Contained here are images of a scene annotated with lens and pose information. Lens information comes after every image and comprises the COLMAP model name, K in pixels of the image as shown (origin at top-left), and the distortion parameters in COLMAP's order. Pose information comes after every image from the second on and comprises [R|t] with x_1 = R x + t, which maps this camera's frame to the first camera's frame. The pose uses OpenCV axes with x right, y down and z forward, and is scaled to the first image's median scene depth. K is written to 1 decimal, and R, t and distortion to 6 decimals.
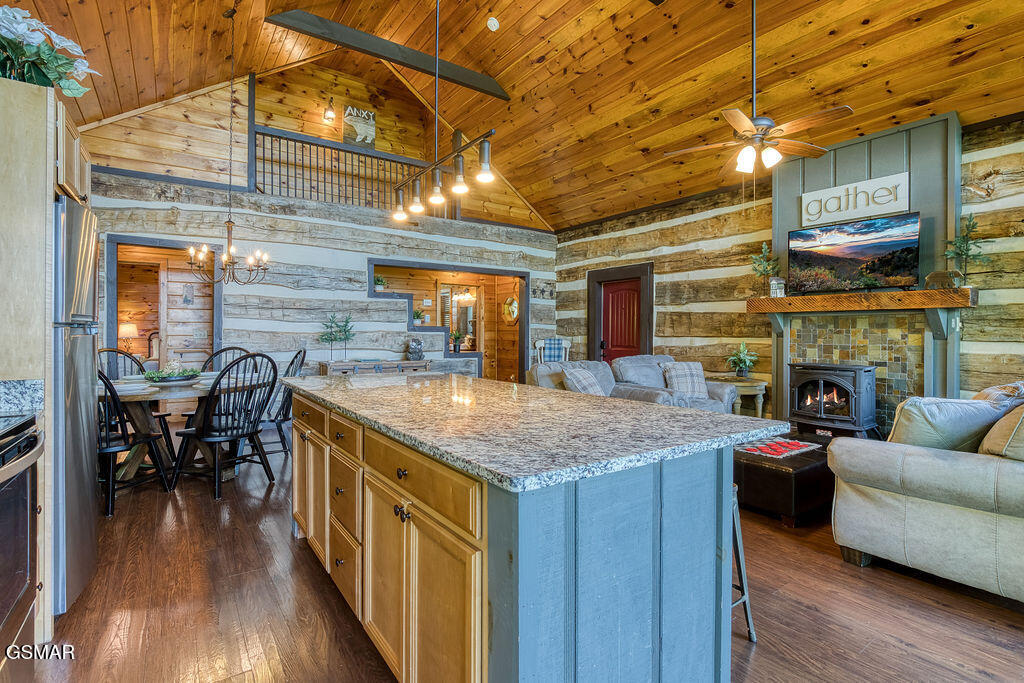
lens RADIAL K [[489.0, 0, 516.6], [0, 489.0, 332.0], [0, 0, 1]] dist [-0.027422, 0.007906]
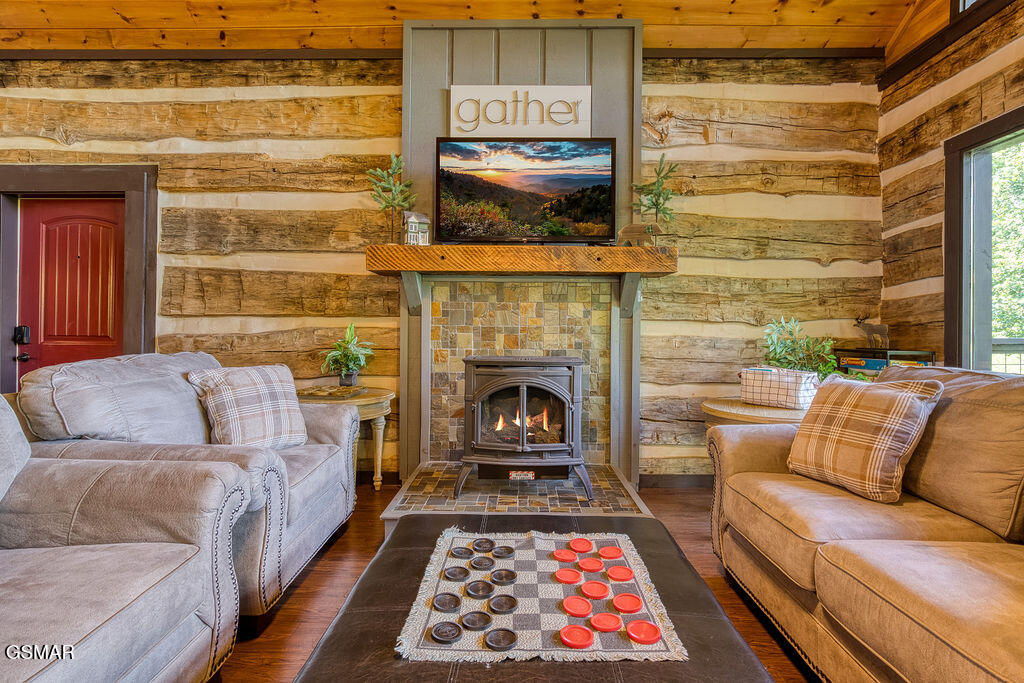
lens RADIAL K [[489.3, 0, 513.8], [0, 489.3, 328.7], [0, 0, 1]] dist [-0.016039, 0.006323]
pose [[0.592766, -0.001329, 0.805374, 0.115822], [-0.005035, 0.999973, 0.005356, 0.021195], [-0.805359, -0.007230, 0.592743, 0.489744]]
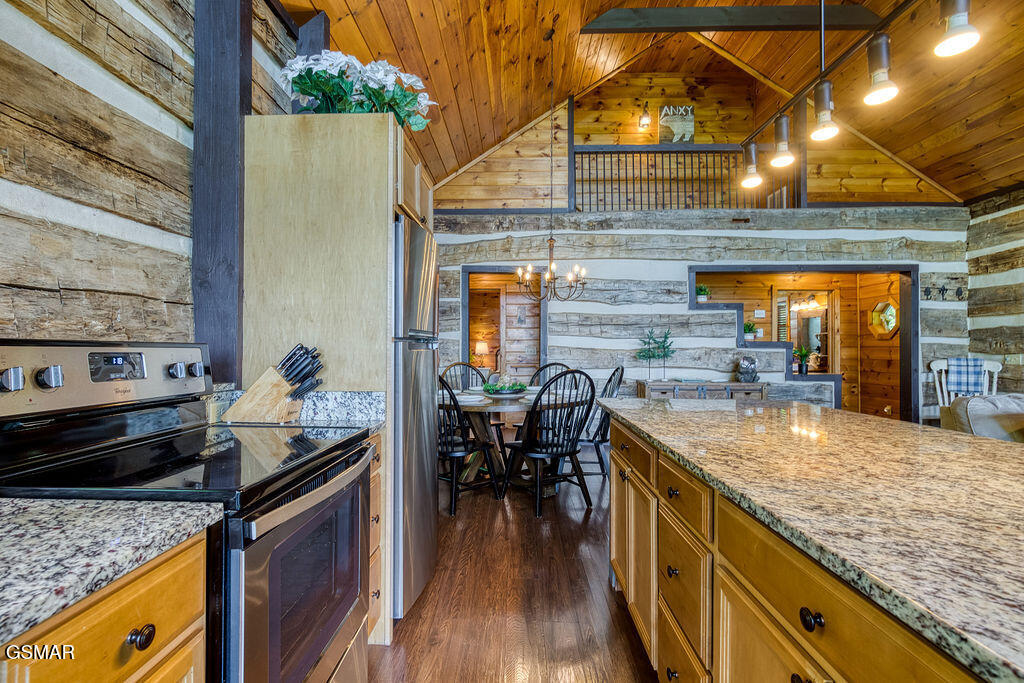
lens RADIAL K [[491.4, 0, 502.1], [0, 491.4, 342.6], [0, 0, 1]] dist [-0.004484, 0.000239]
pose [[0.797121, -0.009106, -0.603751, -0.039114], [0.000486, 0.999896, -0.014440, 0.002340], [0.603819, 0.011217, 0.797042, 0.085372]]
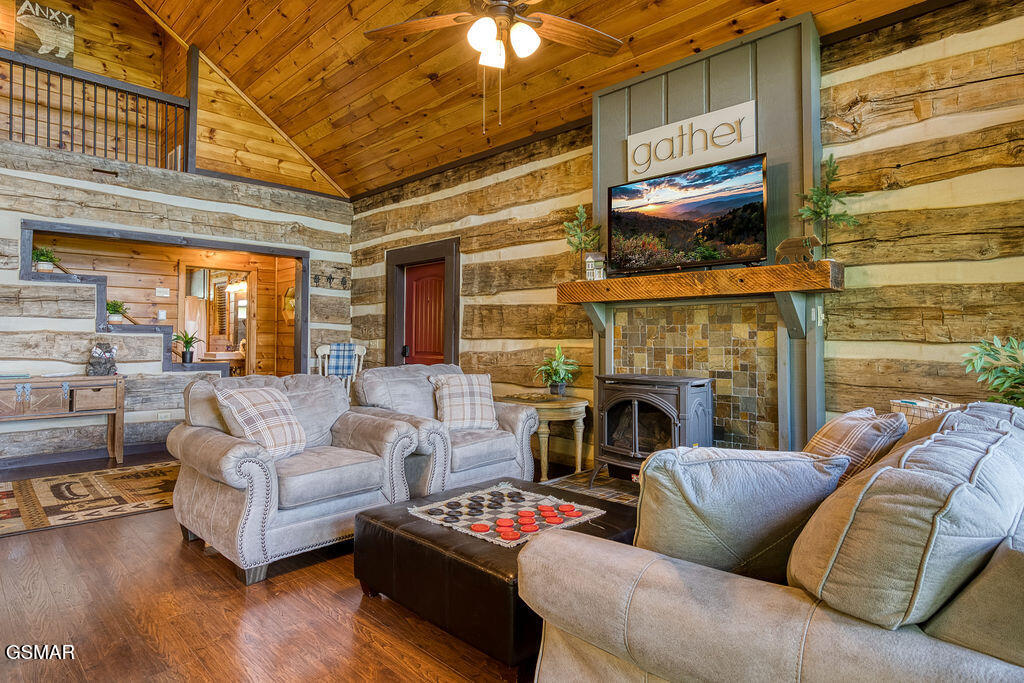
lens RADIAL K [[564.5, 0, 484.9], [0, 564.5, 321.5], [0, 0, 1]] dist [-0.012653, 0.000558]
pose [[0.988888, 0.002597, 0.148643, 0.227097], [0.001983, 0.999528, -0.030658, 0.010907], [-0.148652, 0.030612, 0.988416, 0.192312]]
